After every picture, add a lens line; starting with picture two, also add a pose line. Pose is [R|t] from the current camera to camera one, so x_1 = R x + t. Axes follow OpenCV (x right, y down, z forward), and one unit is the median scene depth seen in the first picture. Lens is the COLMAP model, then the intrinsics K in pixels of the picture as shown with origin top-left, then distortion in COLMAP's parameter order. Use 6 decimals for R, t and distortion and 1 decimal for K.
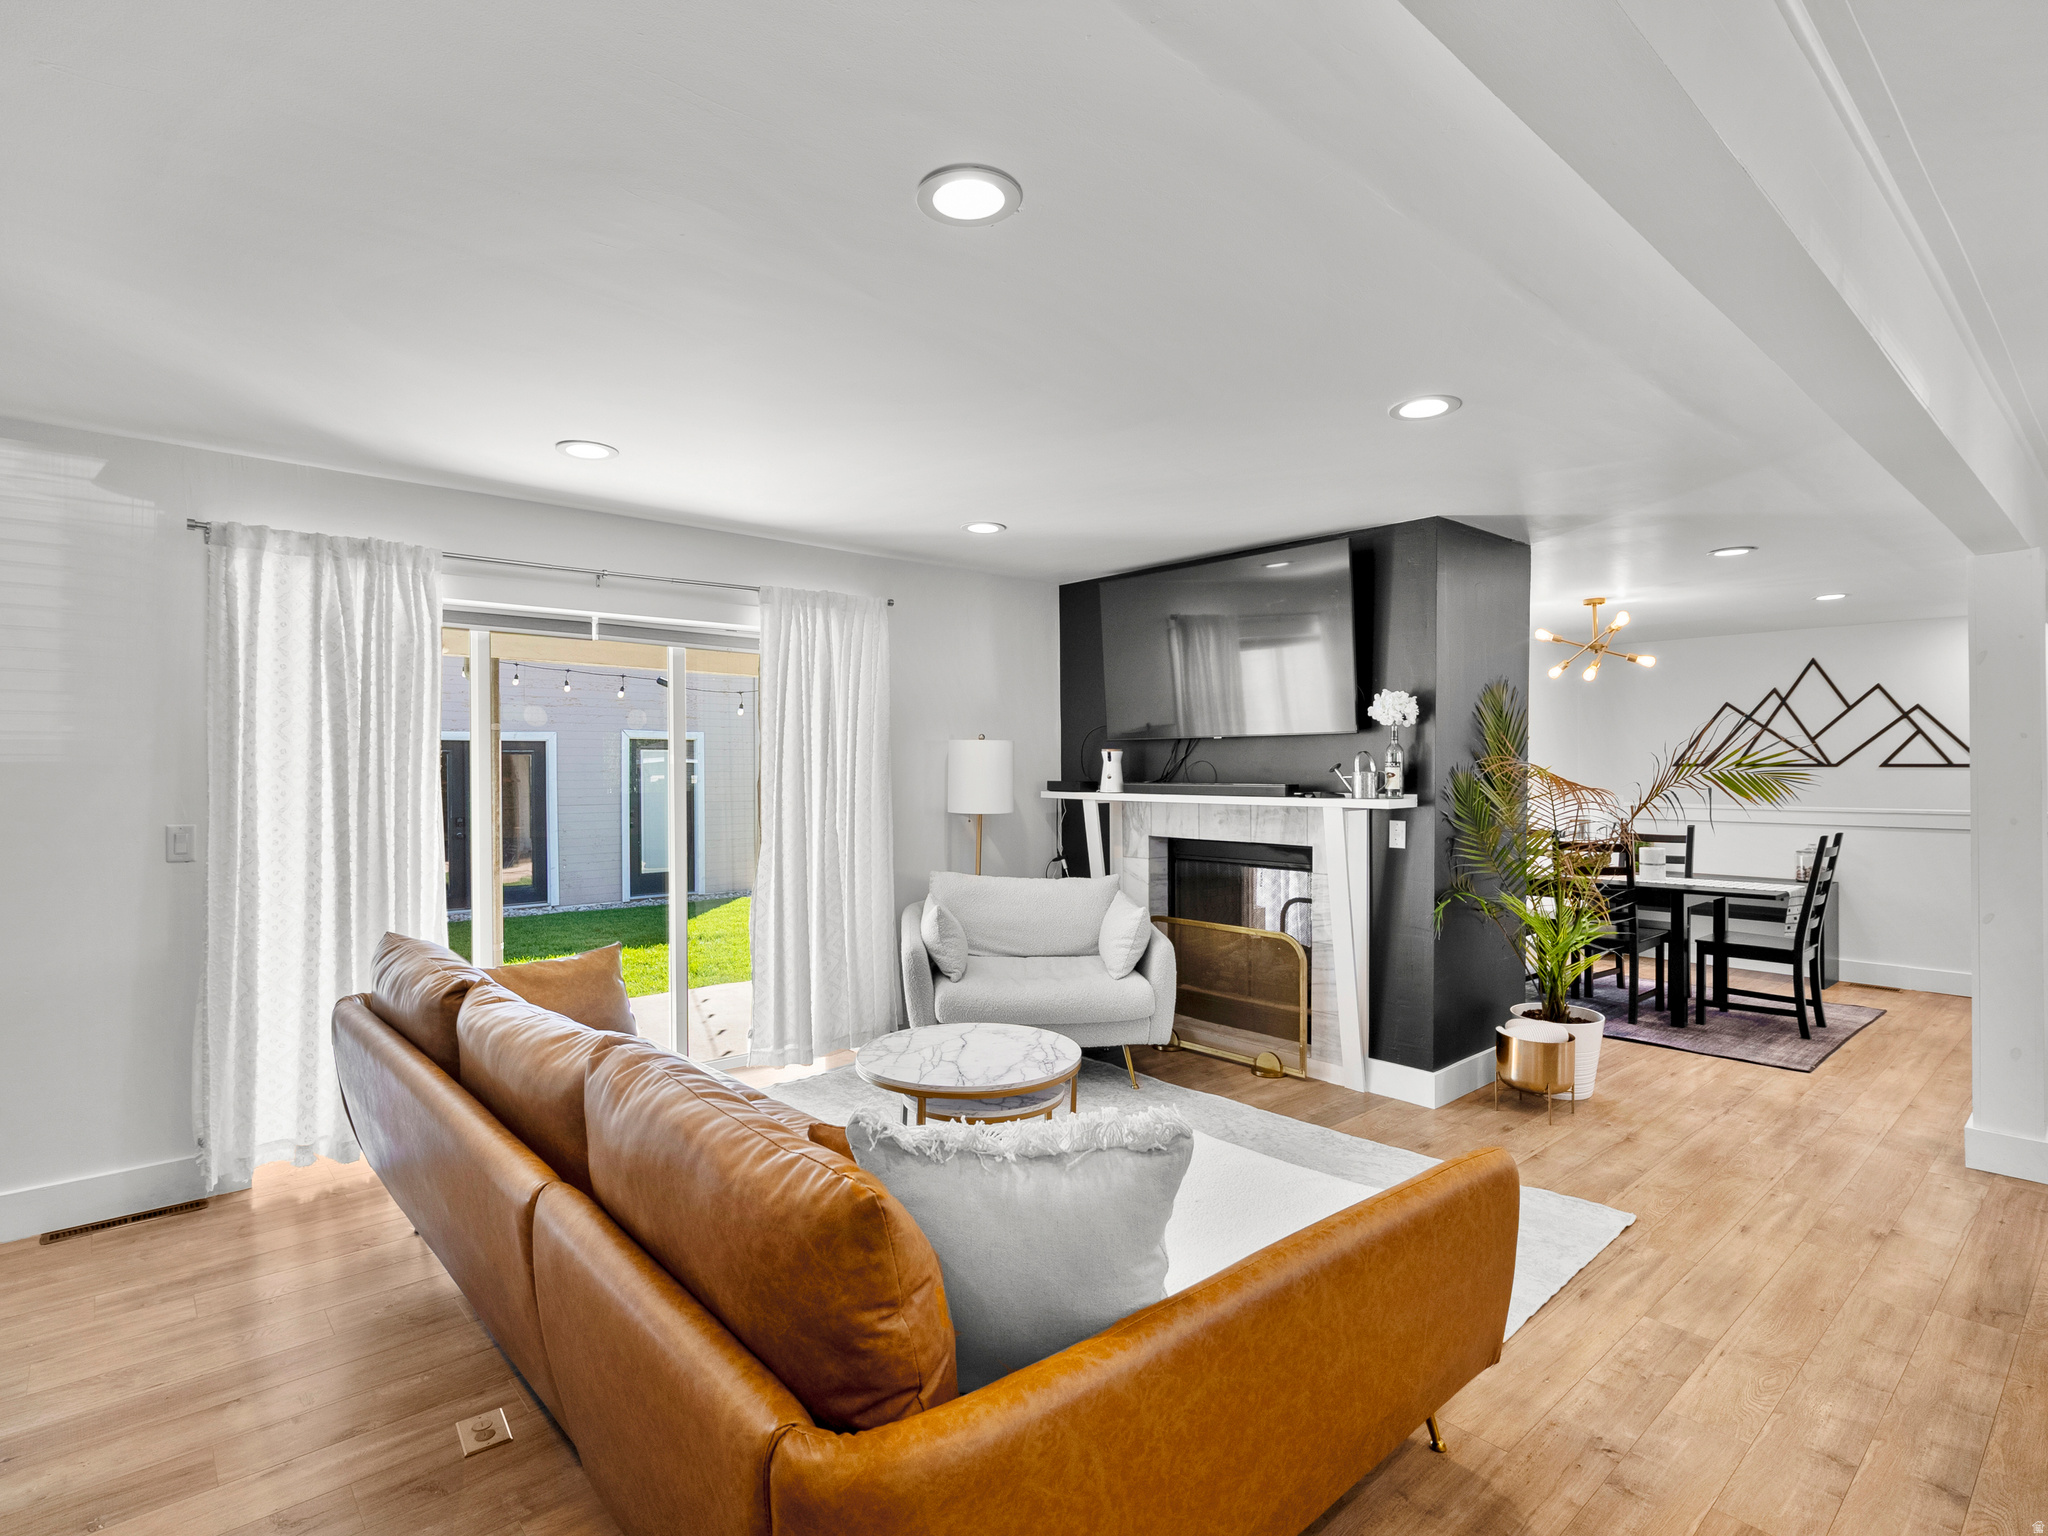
lens RADIAL K [[1031.0, 0, 1024.0], [0, 1031.0, 768.0], [0, 0, 1]] dist [0.001263, 0.000341]
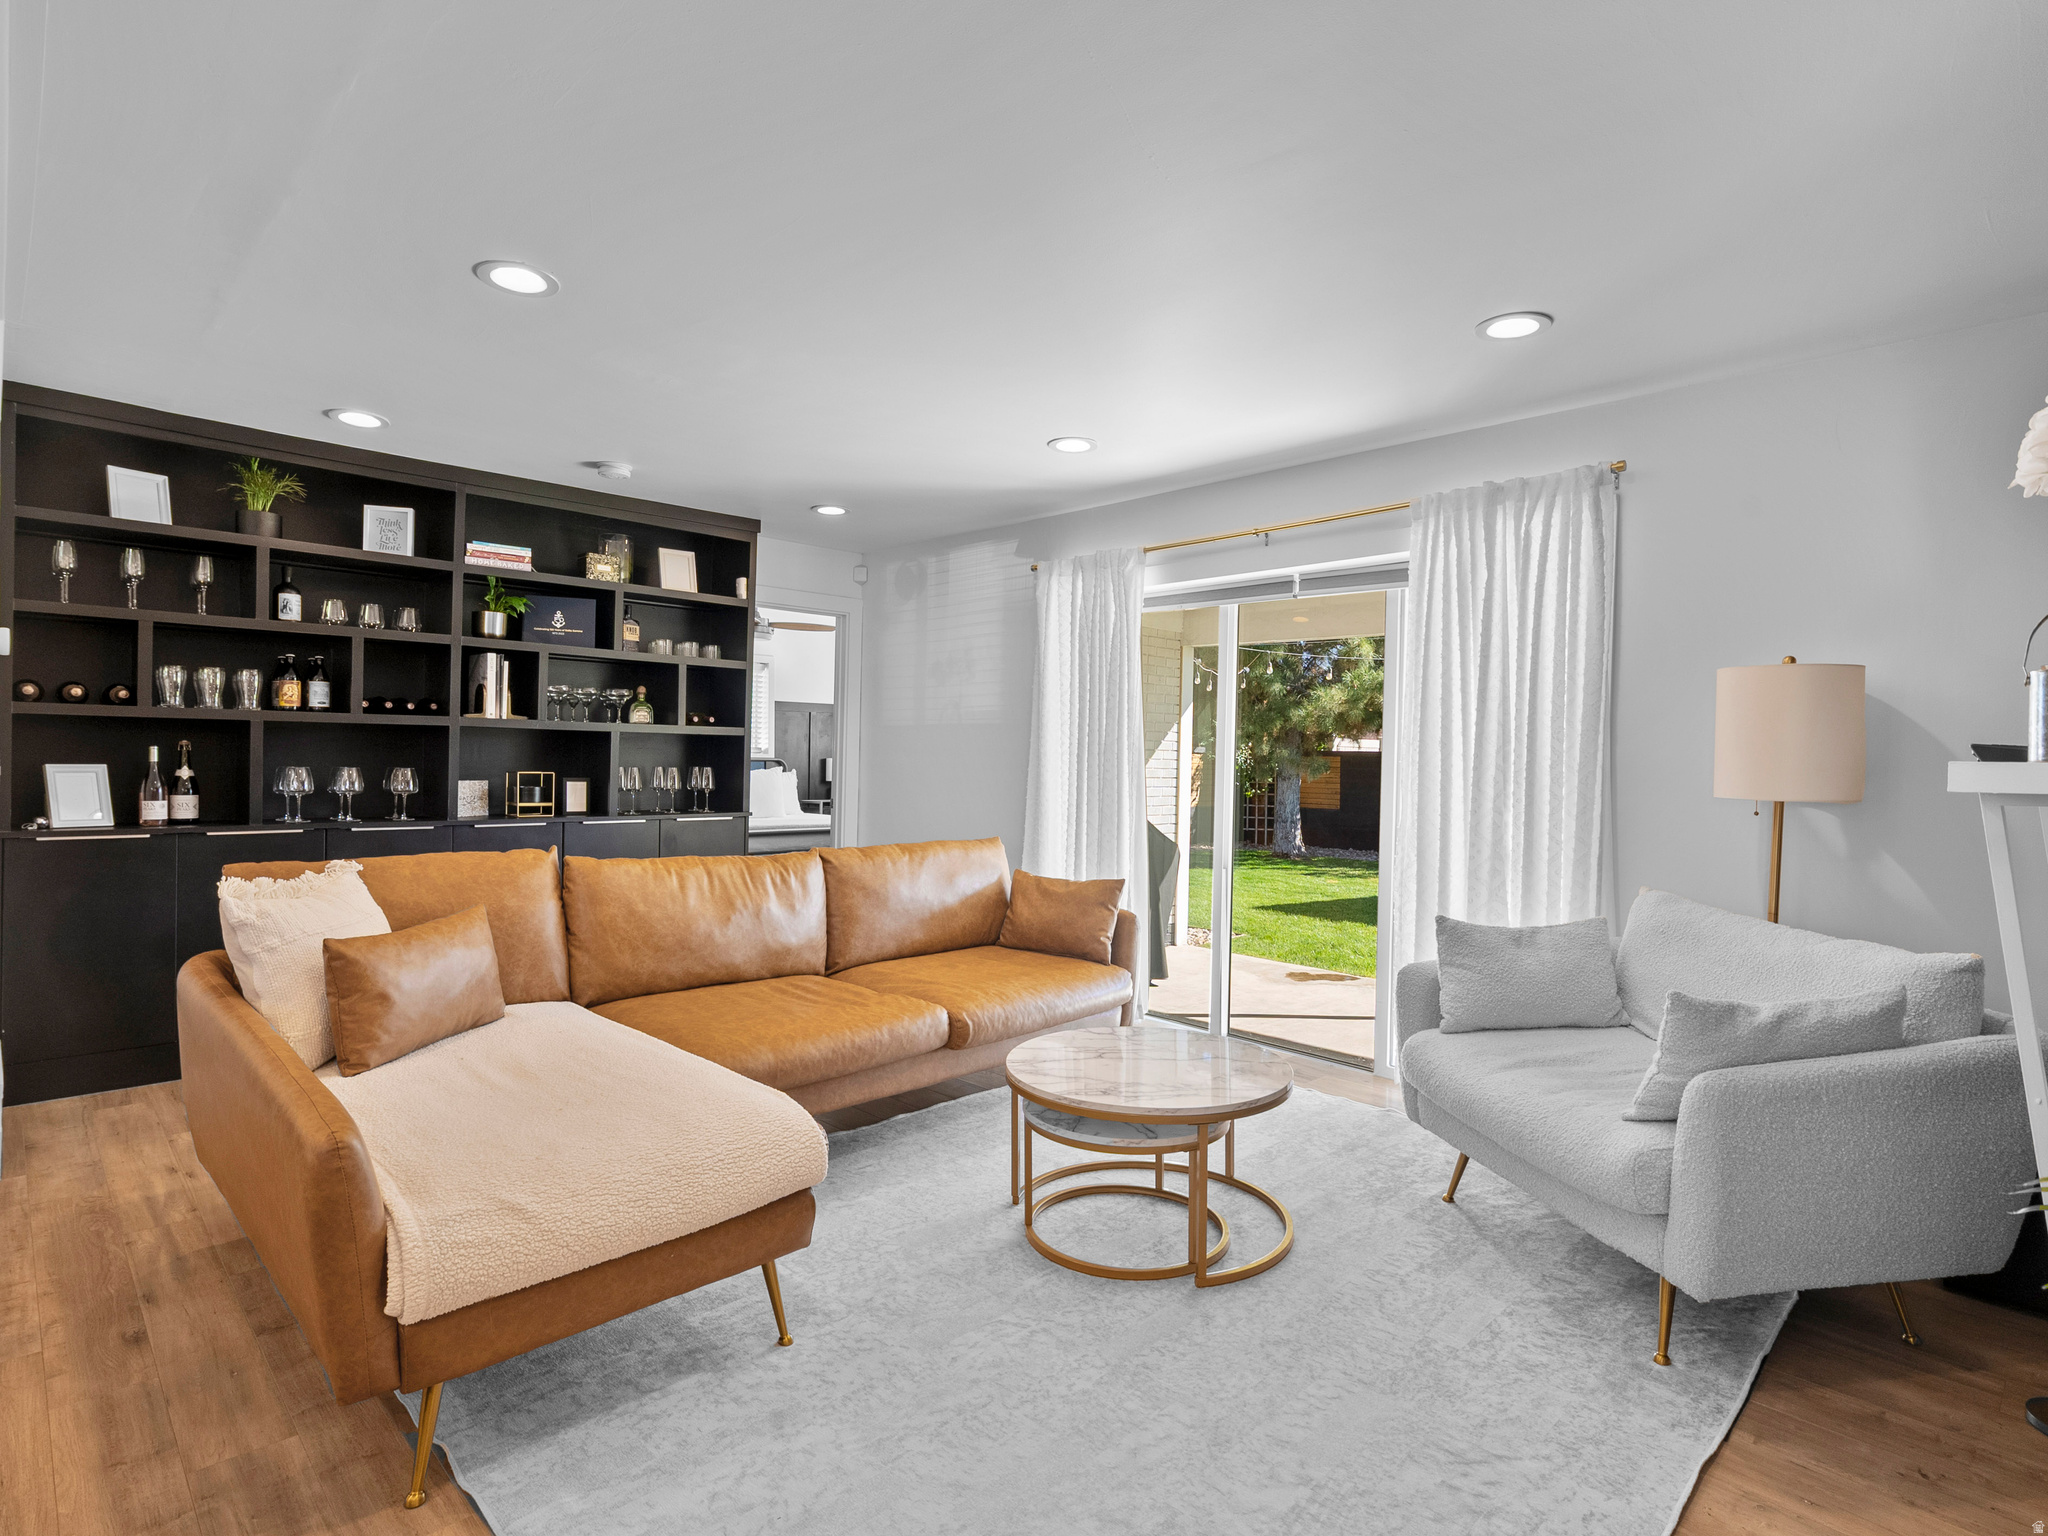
lens RADIAL K [[1083.3, 0, 1024.0], [0, 1083.3, 768.0], [0, 0, 1]] dist [-0.003532, 0.001027]
pose [[0.040012, 0.013055, -0.999114, 0.653993], [-0.017434, 0.999772, 0.012366, 0.034061], [0.999047, 0.016924, 0.040230, 0.738128]]
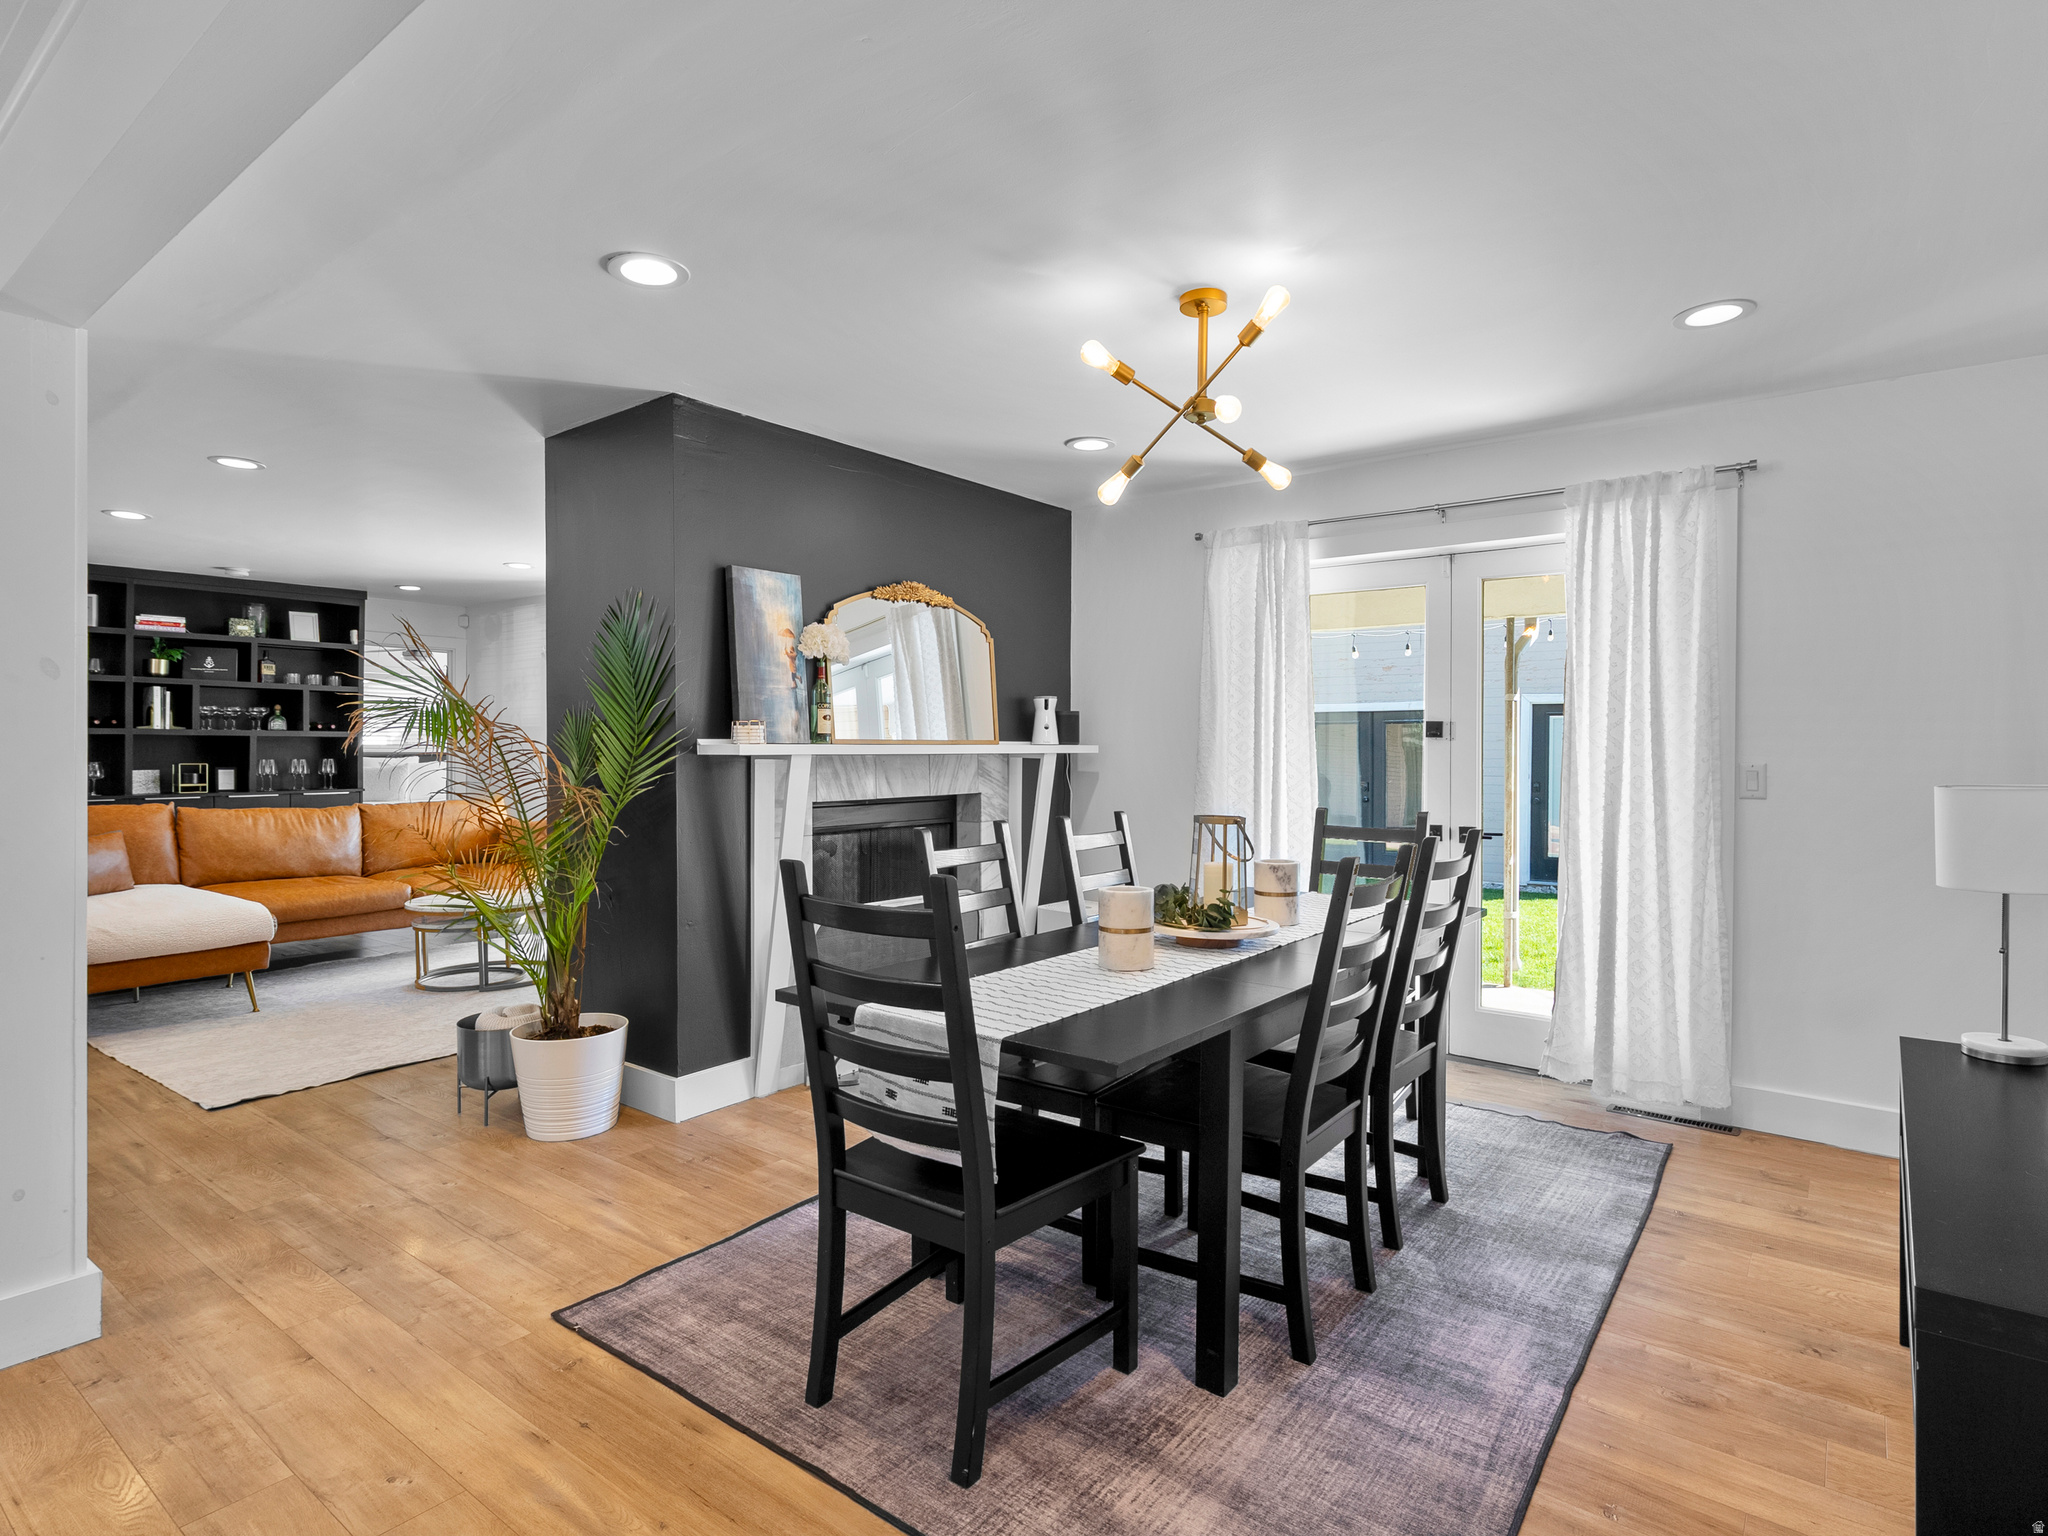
lens RADIAL K [[1093.2, 0, 1027.1], [0, 1093.2, 757.0], [0, 0, 1]] dist [0.001873, 0.000878]
pose [[0.178761, 0.008513, -0.983856, 1.479967], [0.000652, 0.999961, 0.008771, 0.036396], [0.983892, -0.002210, 0.178748, 1.285616]]
